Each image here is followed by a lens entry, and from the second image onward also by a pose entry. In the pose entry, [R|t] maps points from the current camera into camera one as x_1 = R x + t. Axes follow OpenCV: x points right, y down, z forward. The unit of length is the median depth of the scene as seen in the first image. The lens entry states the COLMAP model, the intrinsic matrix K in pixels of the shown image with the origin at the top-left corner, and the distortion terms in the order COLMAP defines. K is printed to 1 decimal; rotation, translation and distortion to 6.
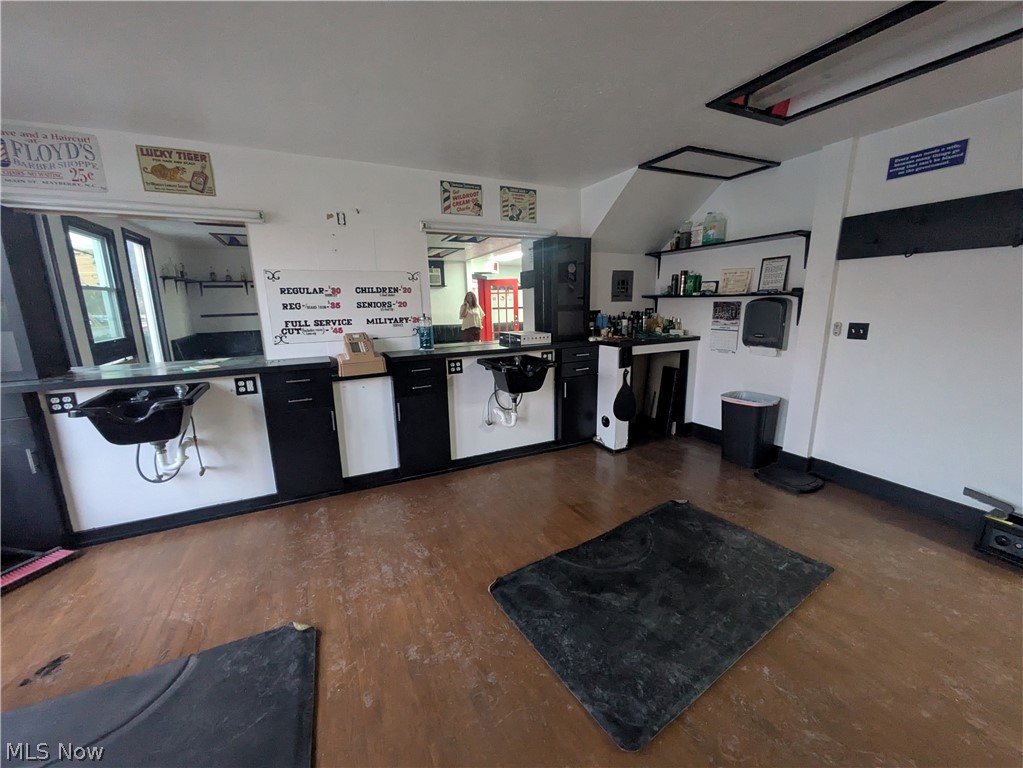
lens RADIAL K [[410.3, 0, 514.7], [0, 410.3, 385.4], [0, 0, 1]] dist [0.000918, 0.001788]
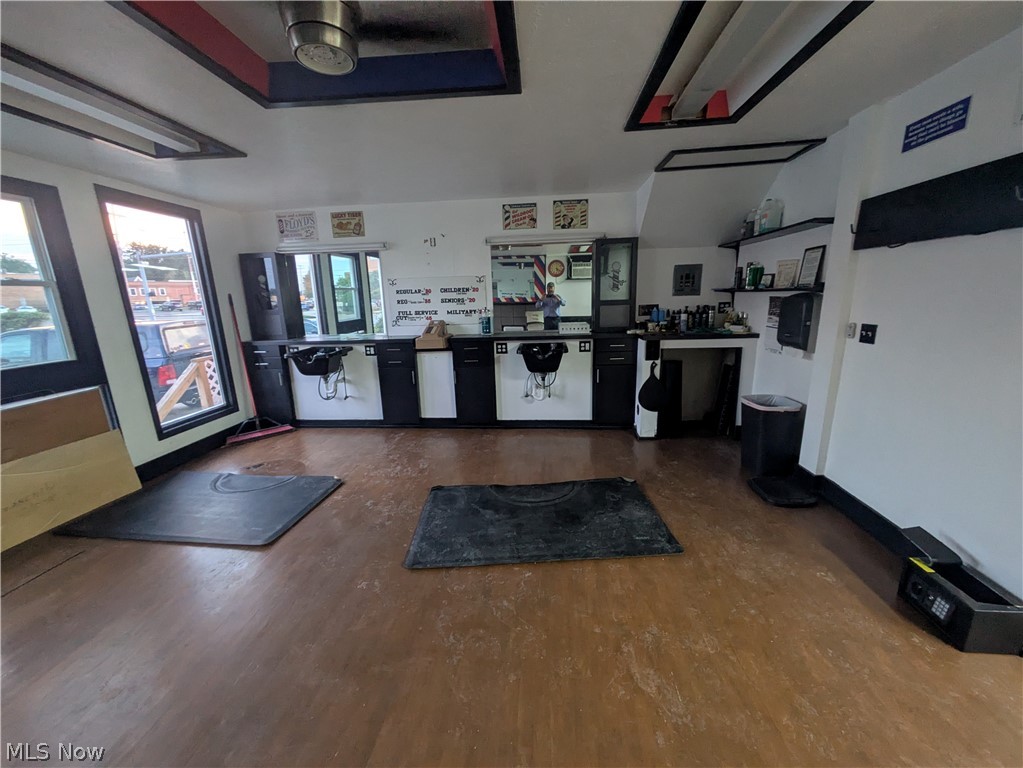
lens RADIAL K [[410.3, 0, 509.7], [0, 410.3, 384.9], [0, 0, 1]] dist [0.000918, 0.001788]
pose [[0.848977, 0.108149, -0.517245, 0.622079], [-0.094452, 0.994127, 0.052831, -0.001313], [0.519921, 0.004002, 0.854205, -0.106897]]
